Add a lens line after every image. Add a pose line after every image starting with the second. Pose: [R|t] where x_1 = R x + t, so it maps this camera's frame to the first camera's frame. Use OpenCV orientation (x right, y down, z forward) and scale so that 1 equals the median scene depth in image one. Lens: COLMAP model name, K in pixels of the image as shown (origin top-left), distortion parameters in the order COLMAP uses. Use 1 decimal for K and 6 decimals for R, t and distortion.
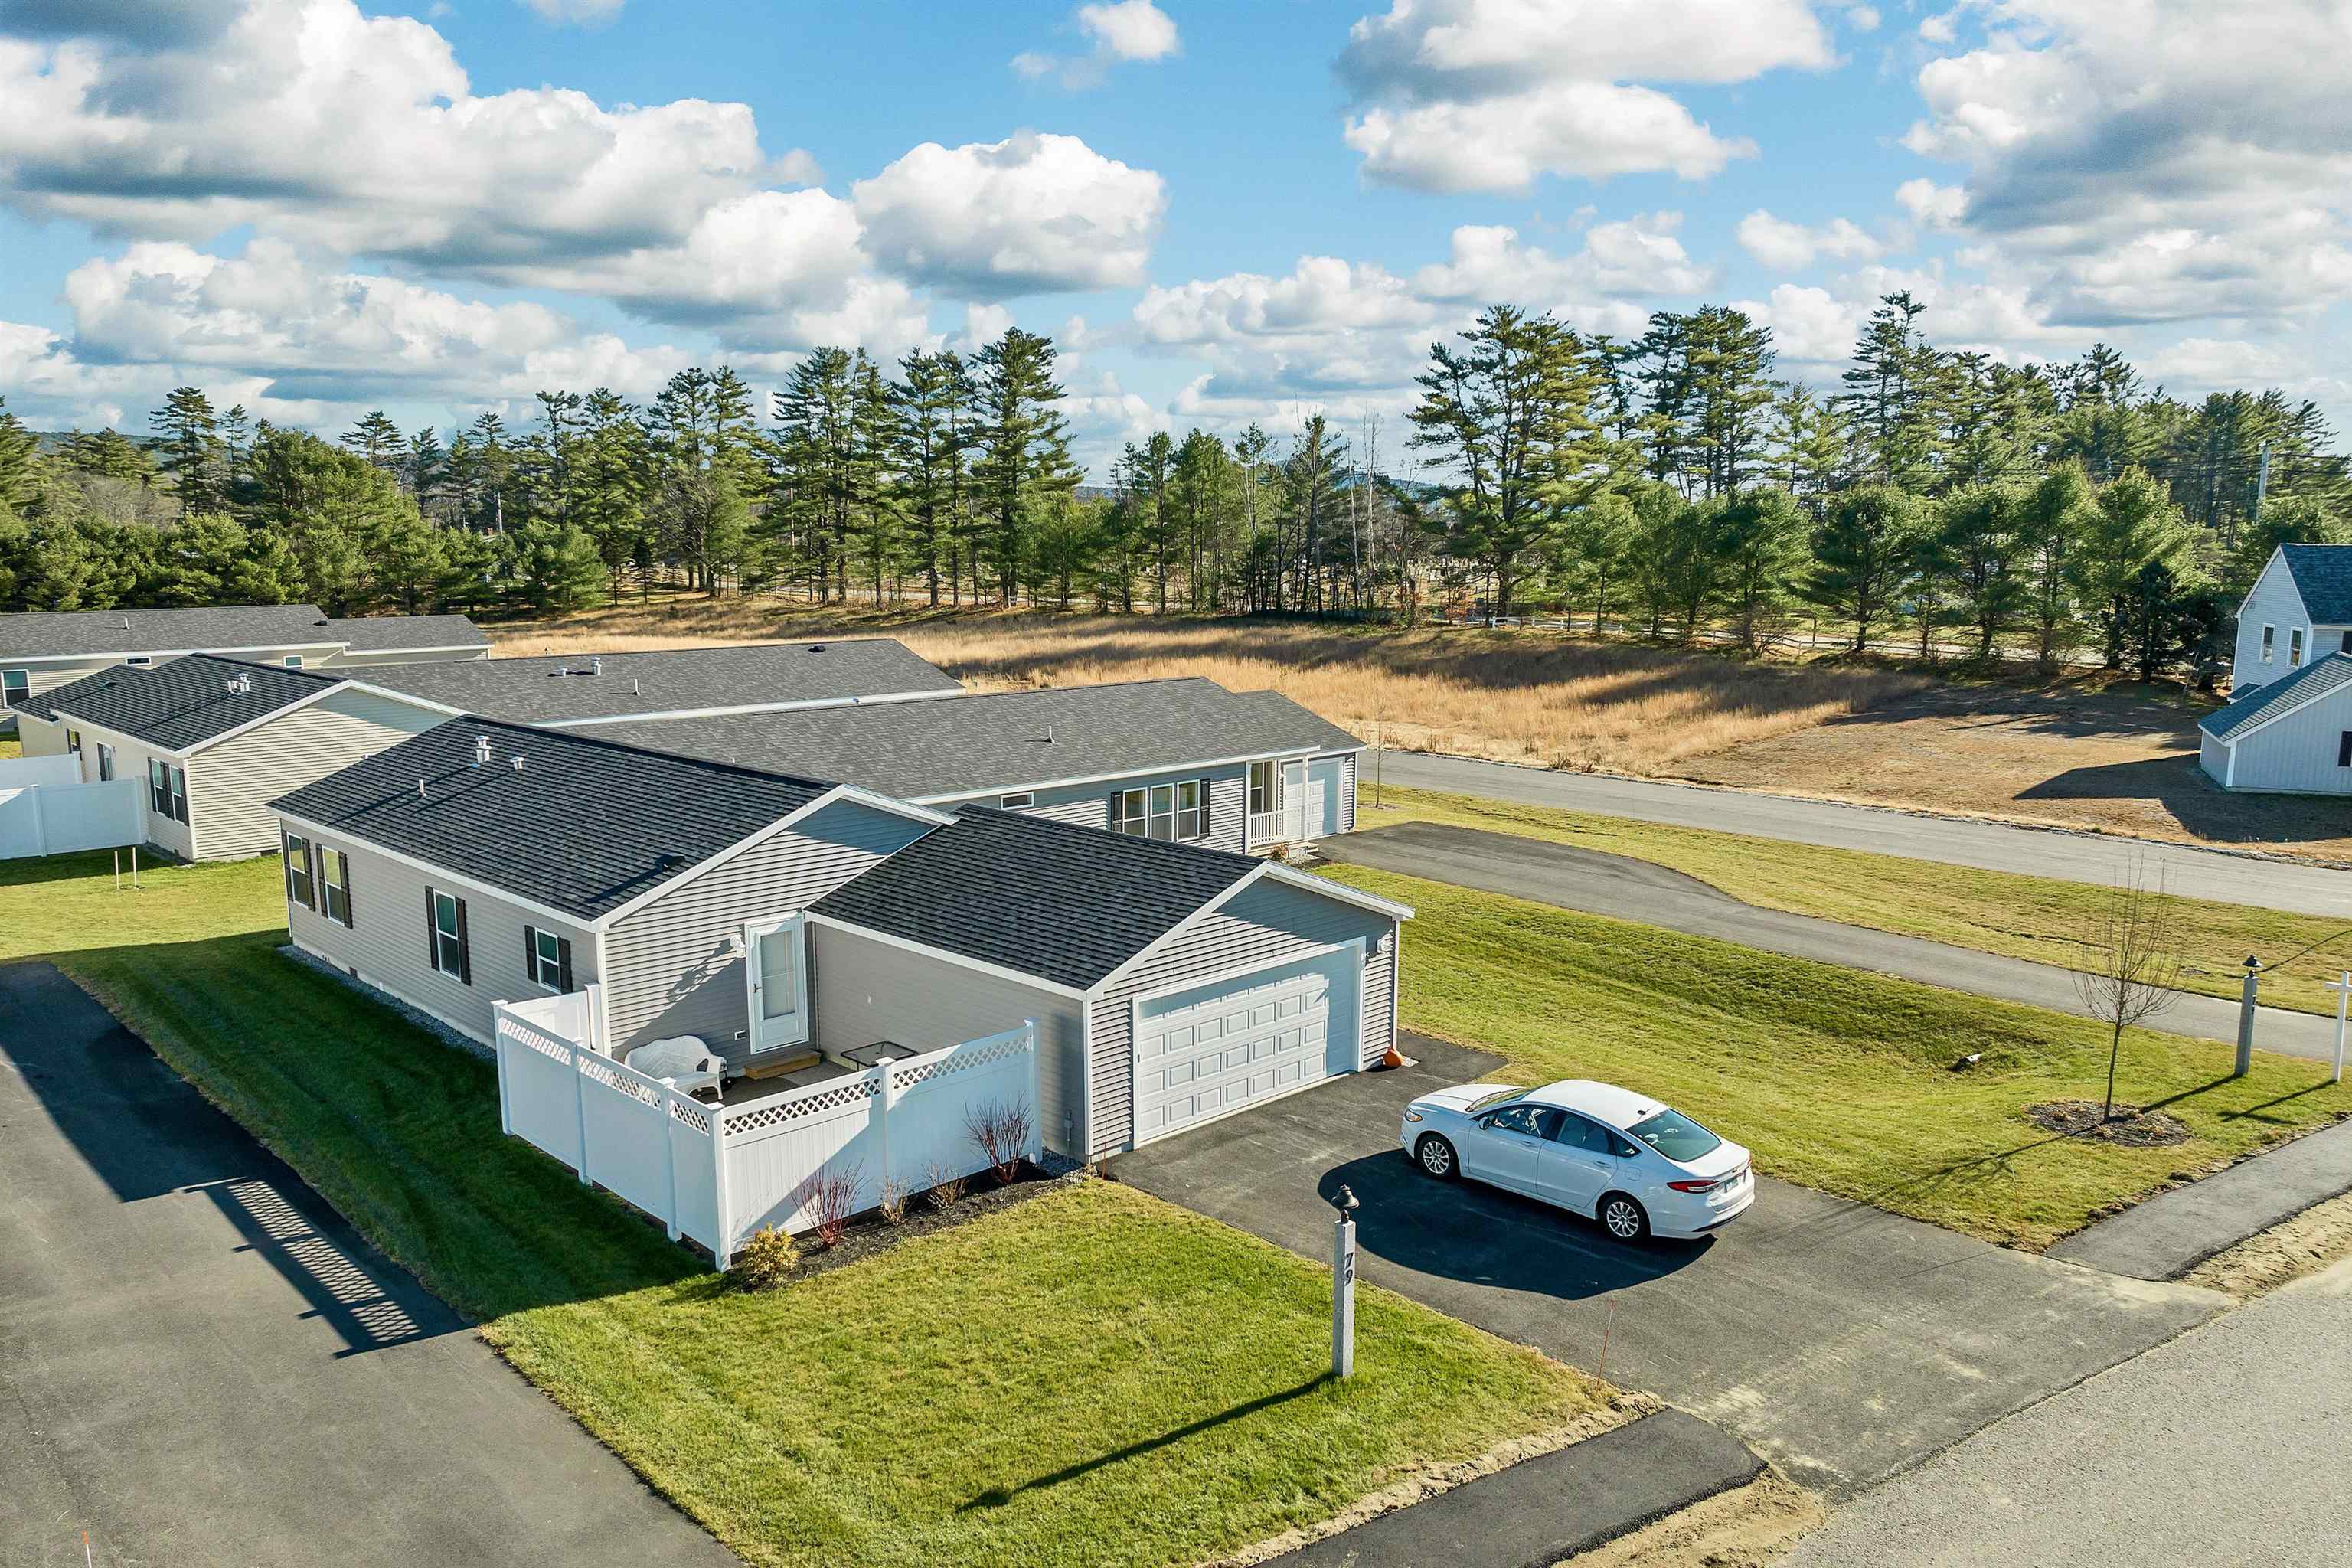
lens RADIAL K [[1702.0, 0, 1189.8], [0, 1702.0, 785.1], [0, 0, 1]] dist [-0.036326, -0.000598]
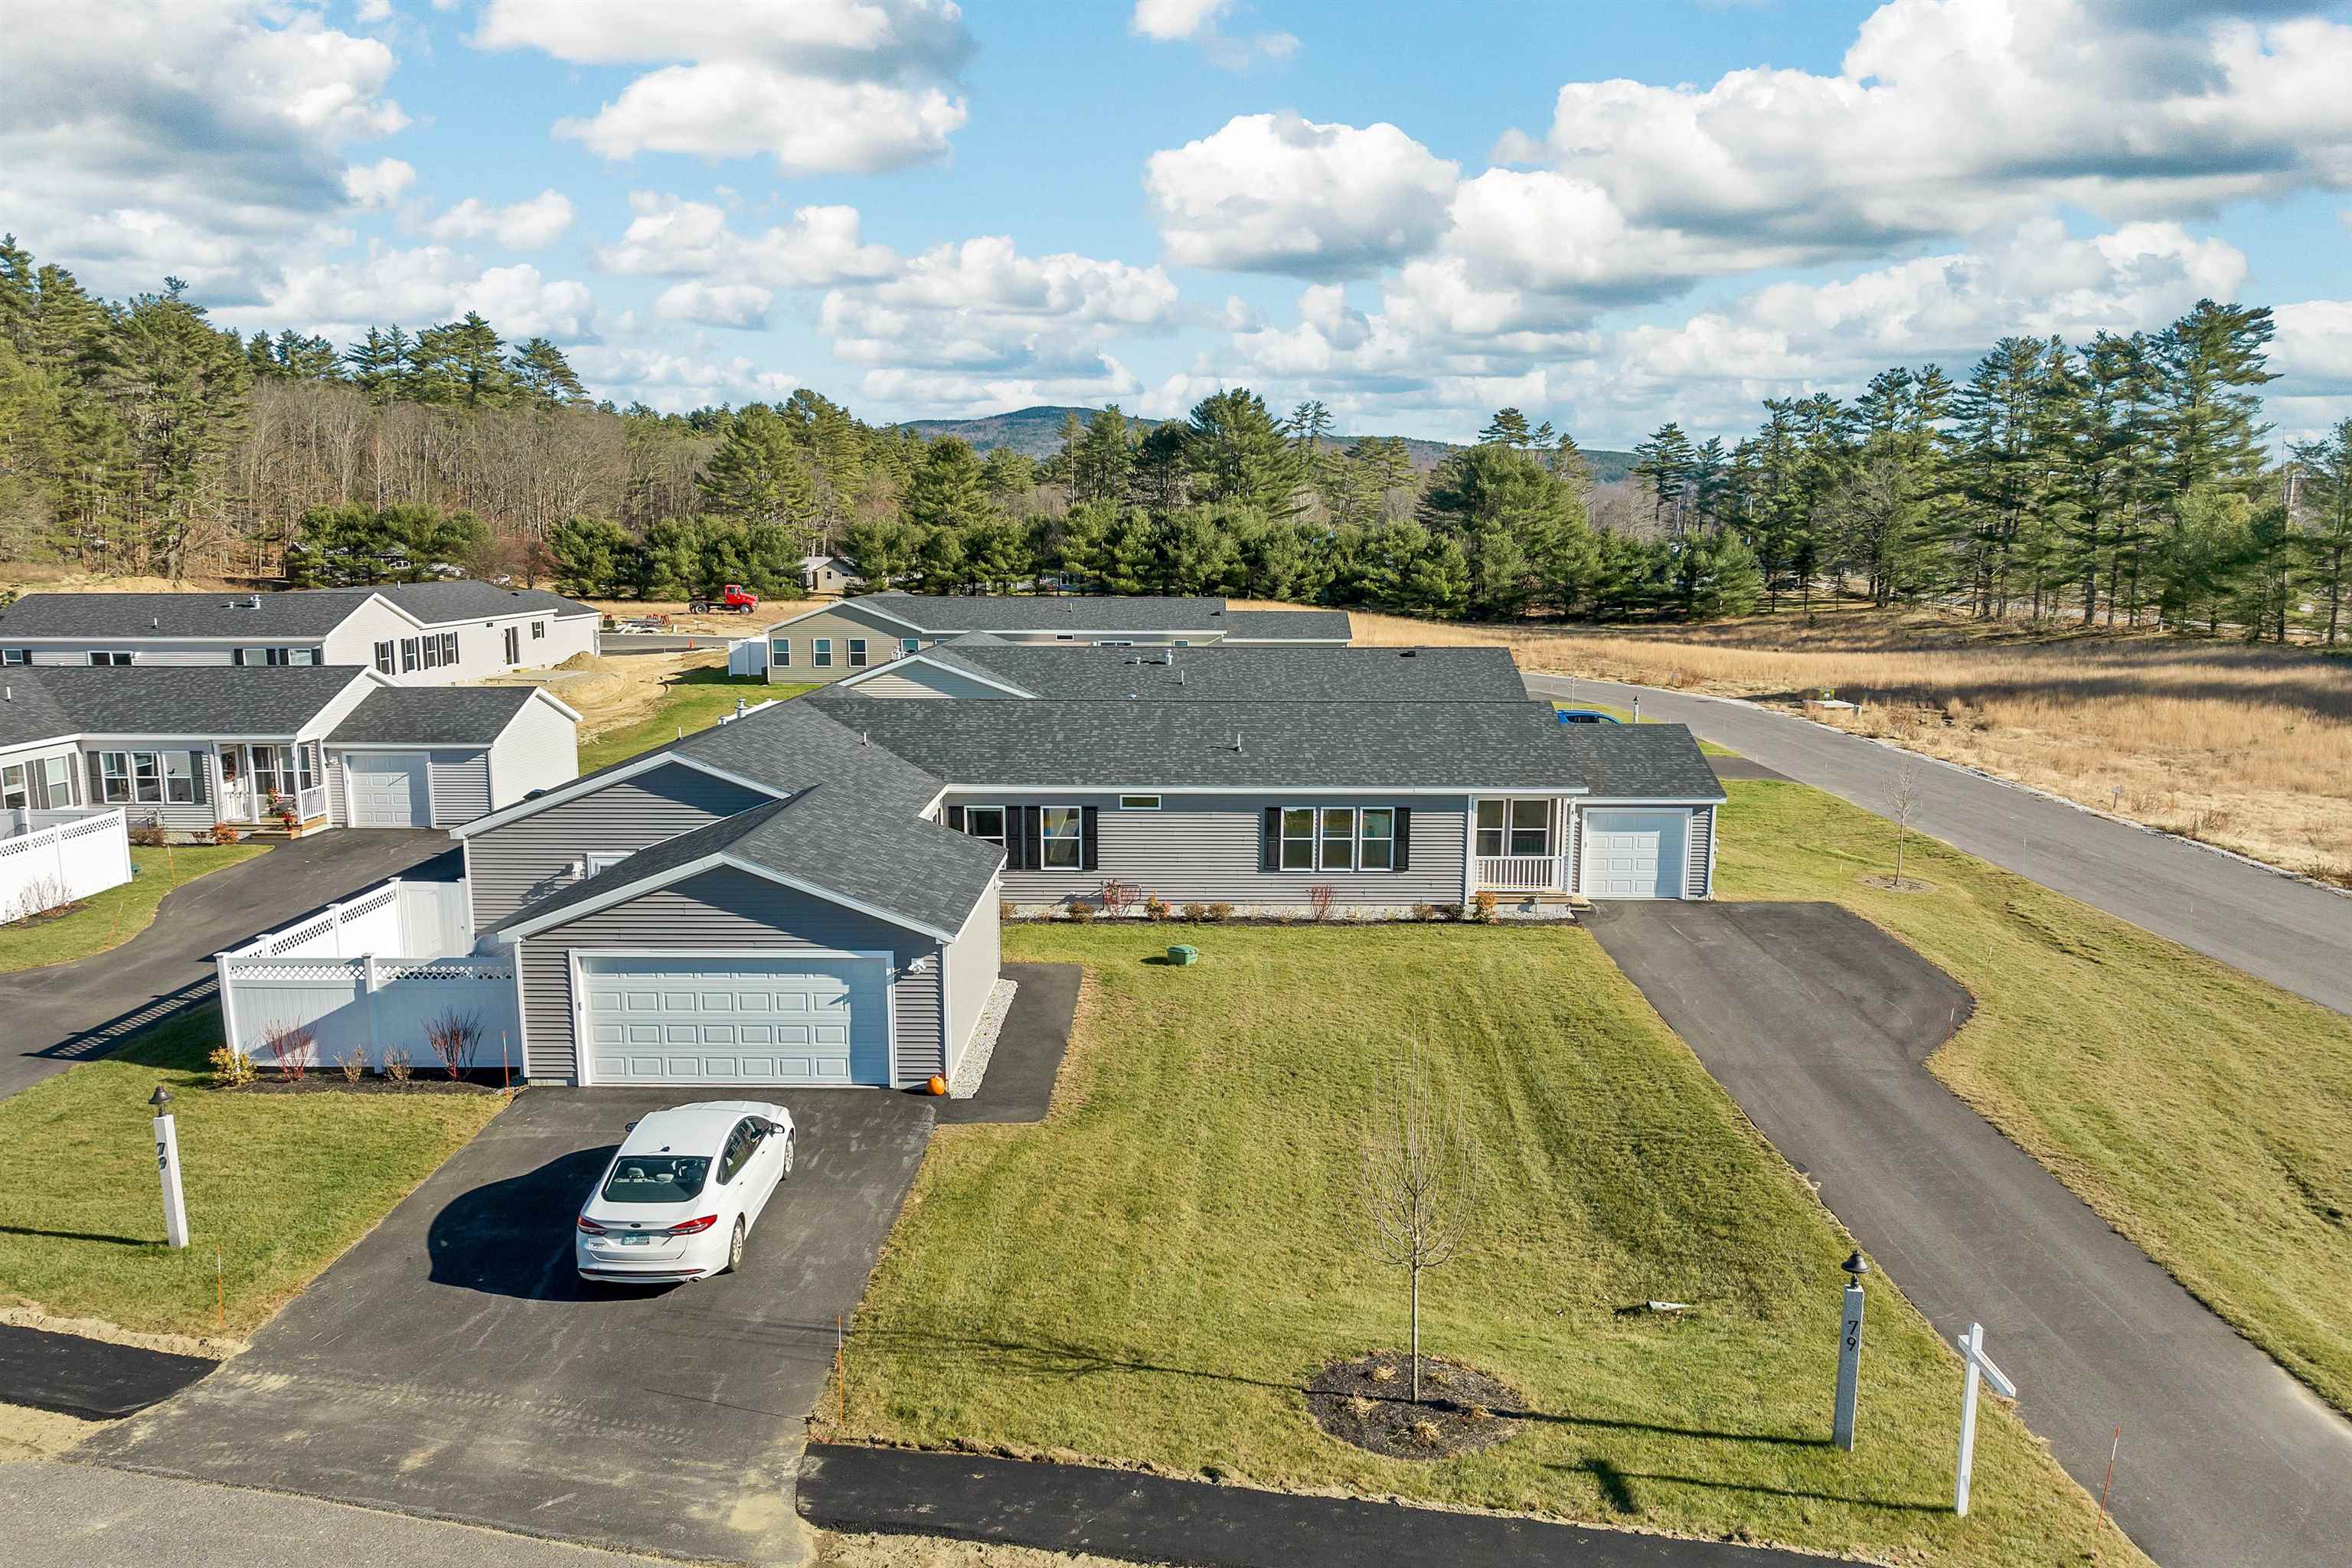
lens RADIAL K [[1702.0, 0, 1189.8], [0, 1702.0, 785.1], [0, 0, 1]] dist [-0.036326, -0.000598]
pose [[0.705644, 0.103177, -0.701015, 0.159930], [-0.105816, 0.993592, 0.039725, -0.011232], [0.700621, 0.046147, 0.712040, 0.074244]]
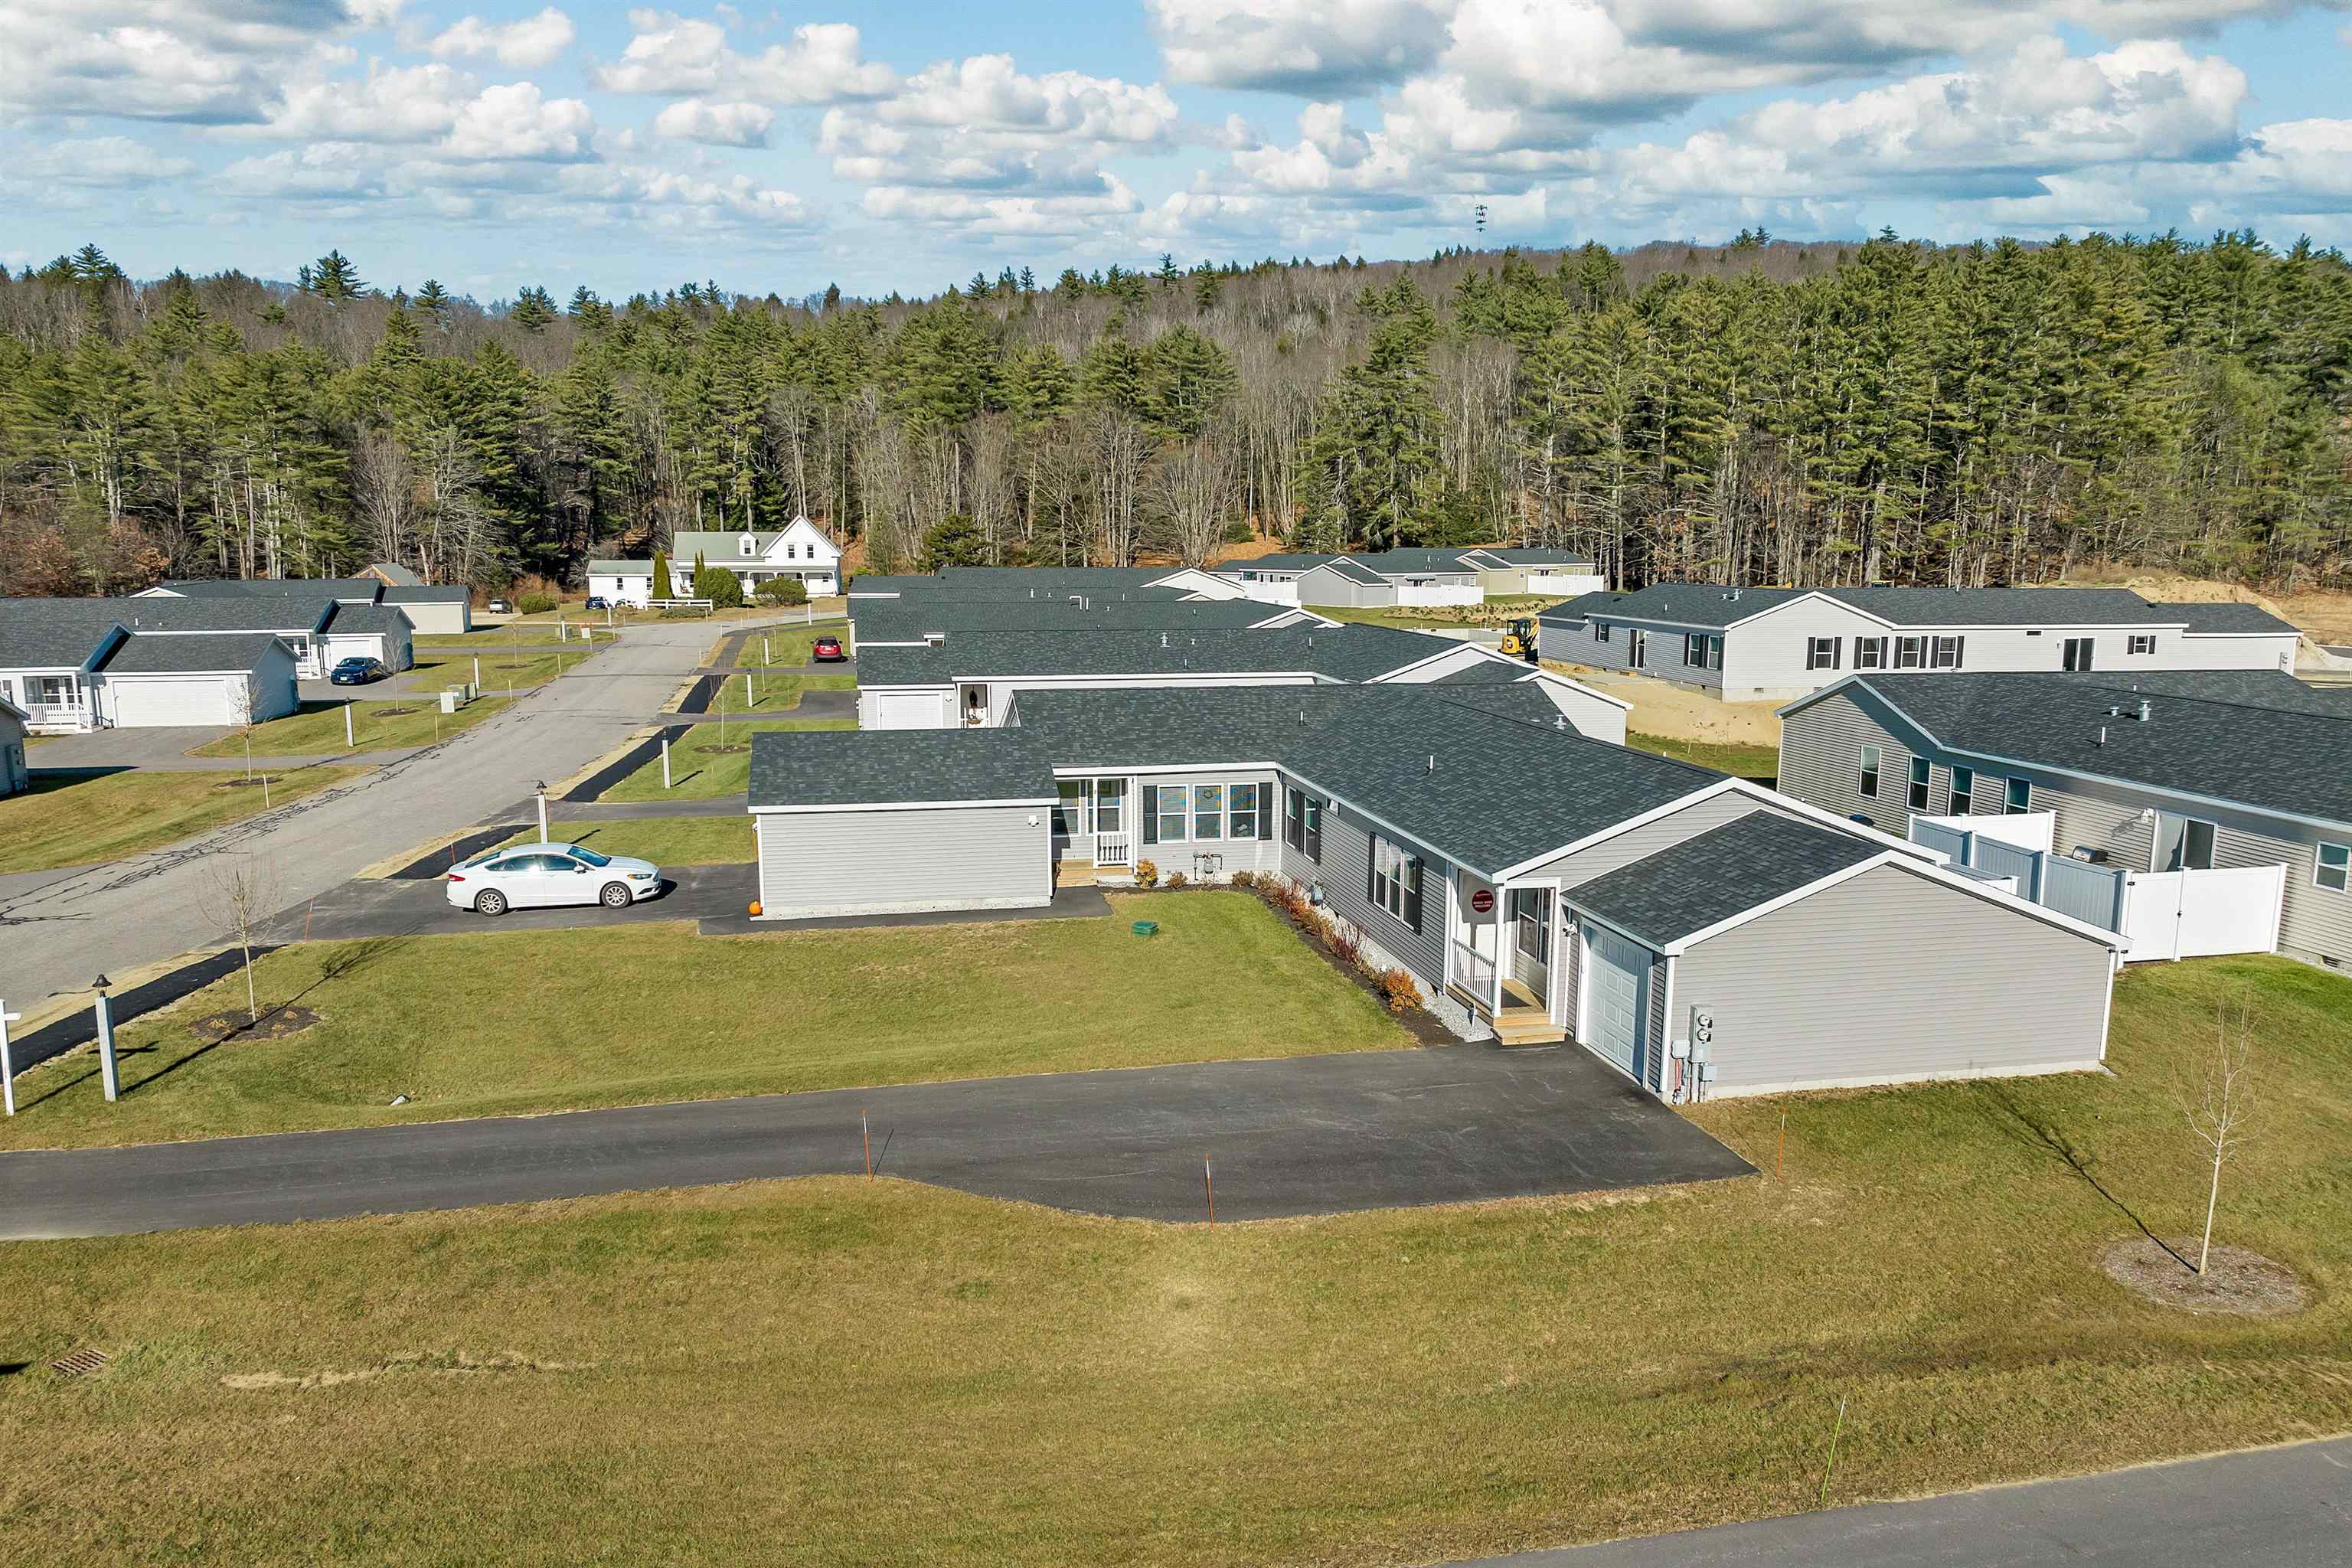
lens RADIAL K [[1702.0, 0, 1189.8], [0, 1702.0, 785.1], [0, 0, 1]] dist [-0.036326, -0.000598]
pose [[-0.525936, 0.122725, -0.841623, 0.202999], [-0.135015, 0.964941, 0.225079, -0.056409], [0.839739, 0.232009, -0.490928, 0.362455]]
